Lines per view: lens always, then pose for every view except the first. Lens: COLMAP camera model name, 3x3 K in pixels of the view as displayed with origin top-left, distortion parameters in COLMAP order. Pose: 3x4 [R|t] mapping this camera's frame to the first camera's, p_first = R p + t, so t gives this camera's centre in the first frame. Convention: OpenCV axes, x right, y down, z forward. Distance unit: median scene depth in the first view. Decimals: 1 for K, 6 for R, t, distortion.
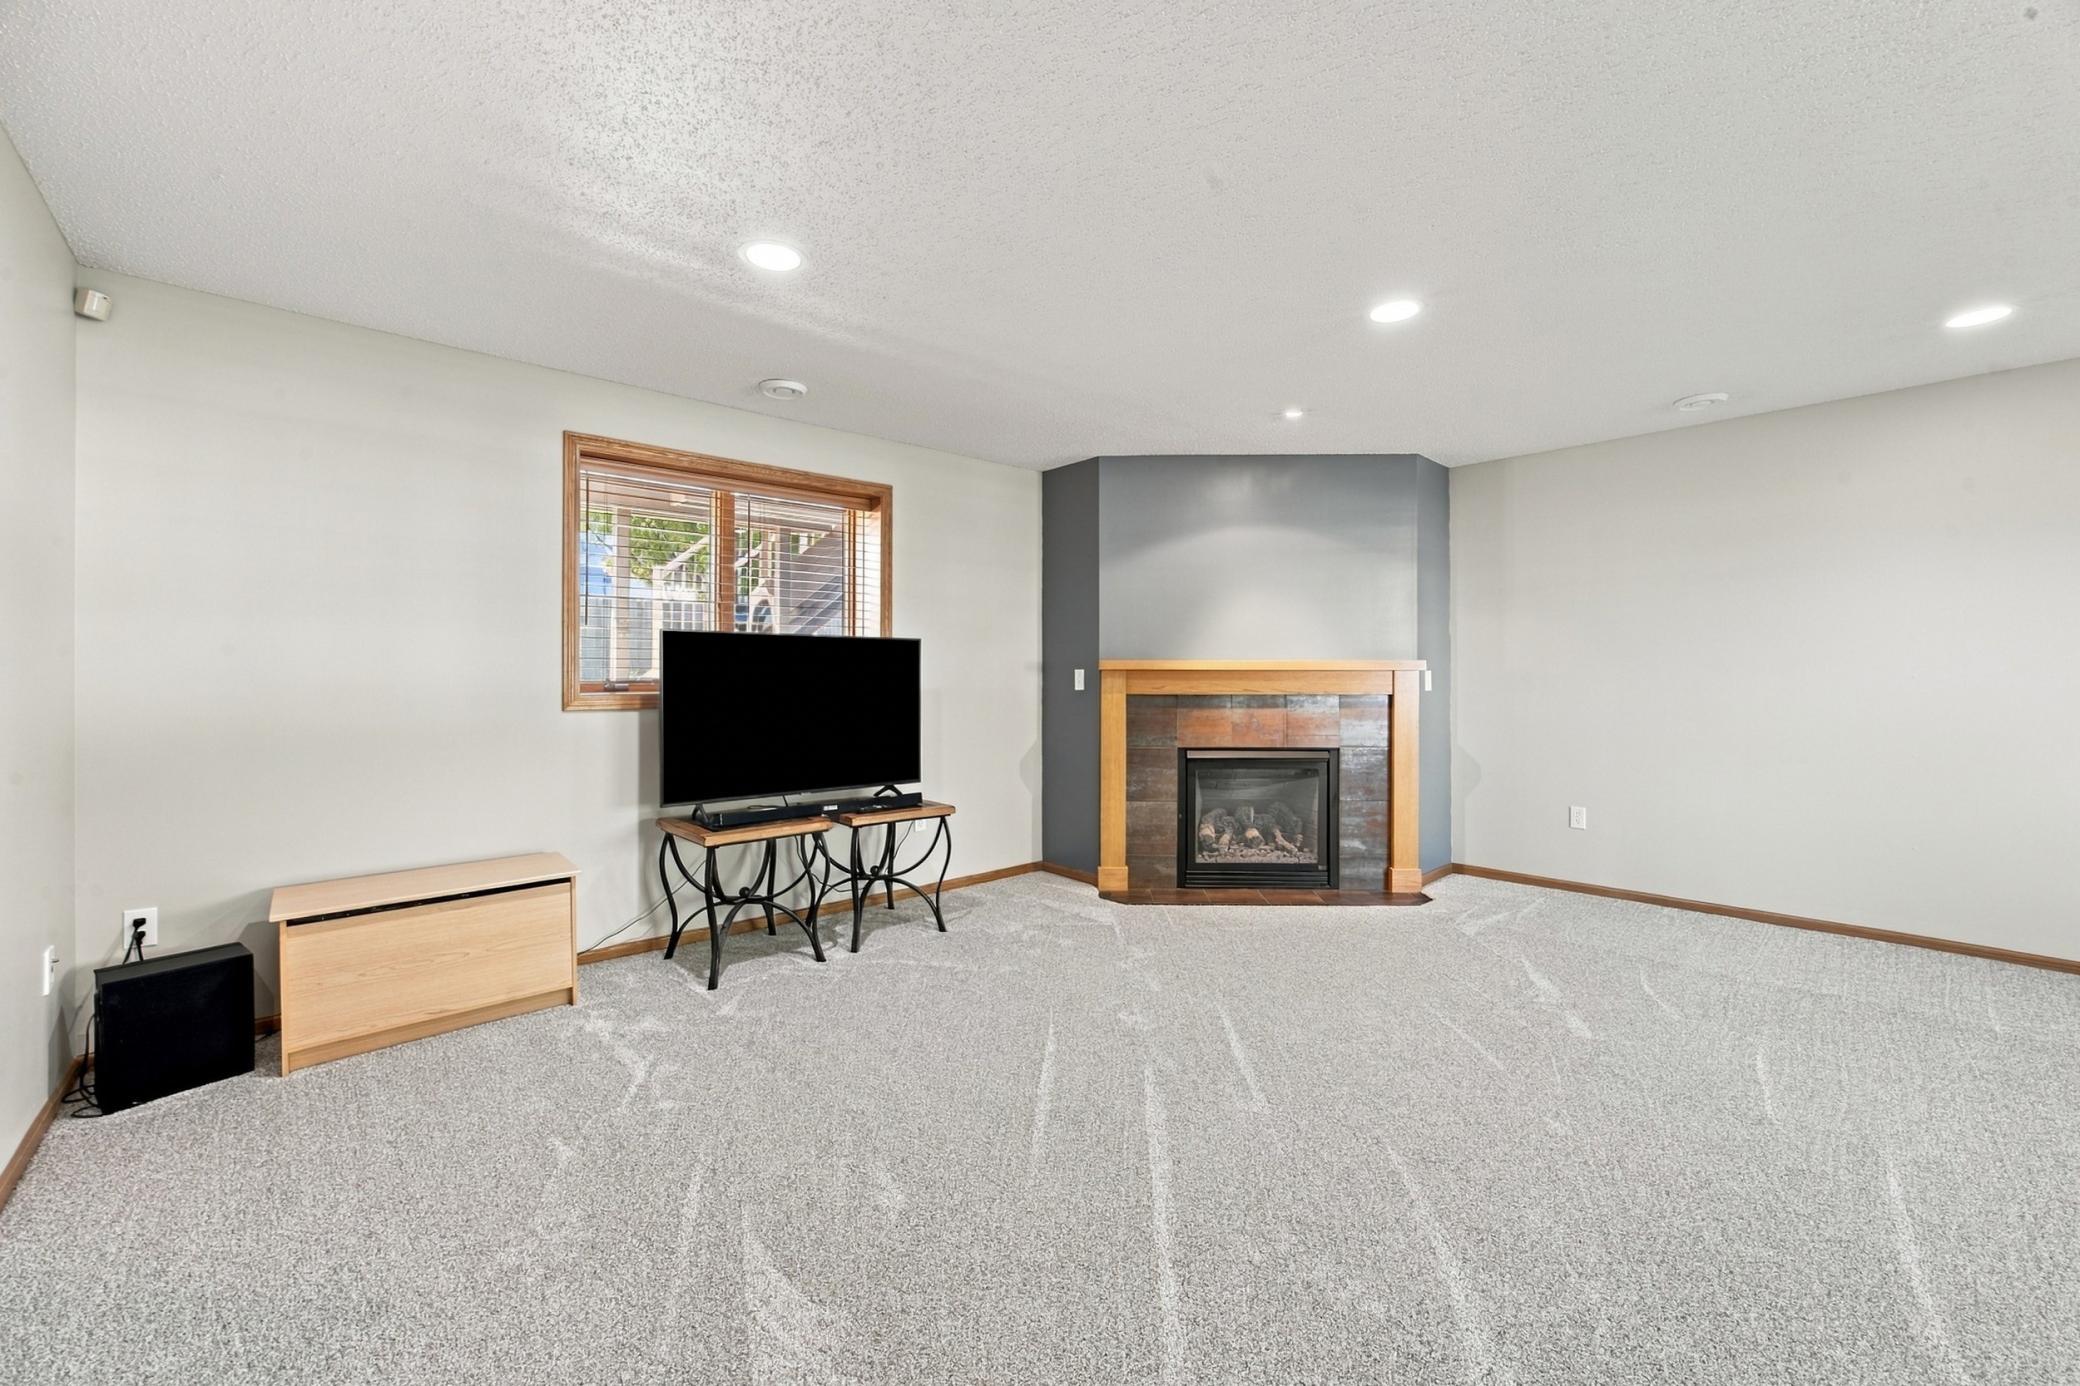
lens RADIAL K [[814.1, 0, 1042.6], [0, 814.1, 670.4], [0, 0, 1]] dist [-0.011909, 0.000795]
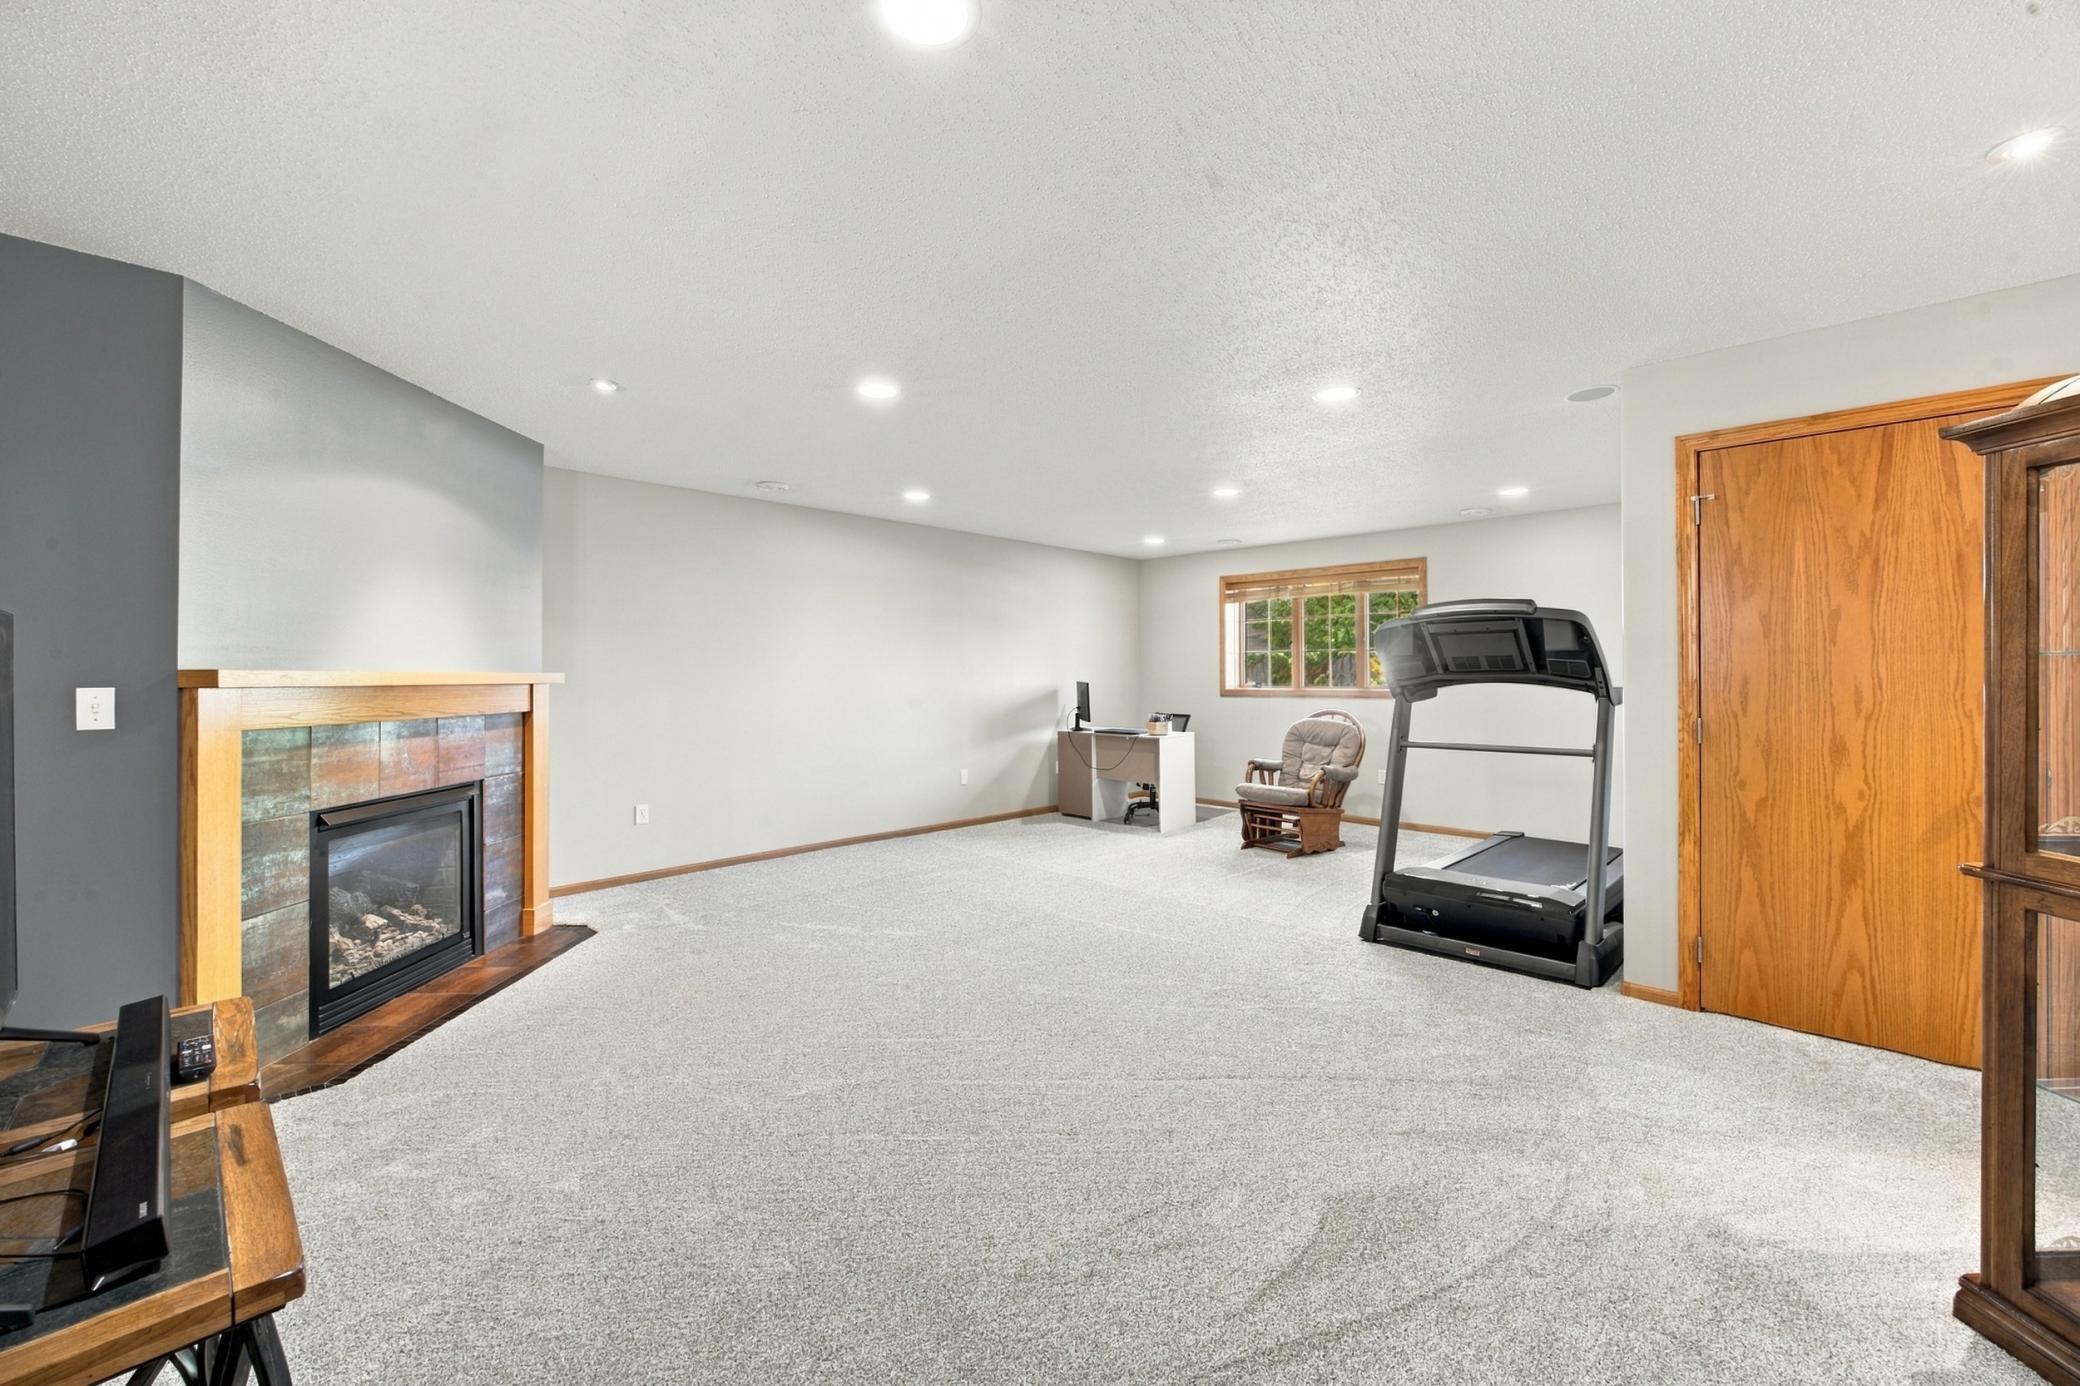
lens RADIAL K [[839.1, 0, 1039.1], [0, 839.1, 678.7], [0, 0, 1]] dist [-0.015039, 0.000024]
pose [[-0.067716, 0.001948, 0.997703, -0.495611], [-0.002220, 0.999995, -0.002104, -0.004146], [-0.997702, -0.002357, -0.067711, 0.507012]]
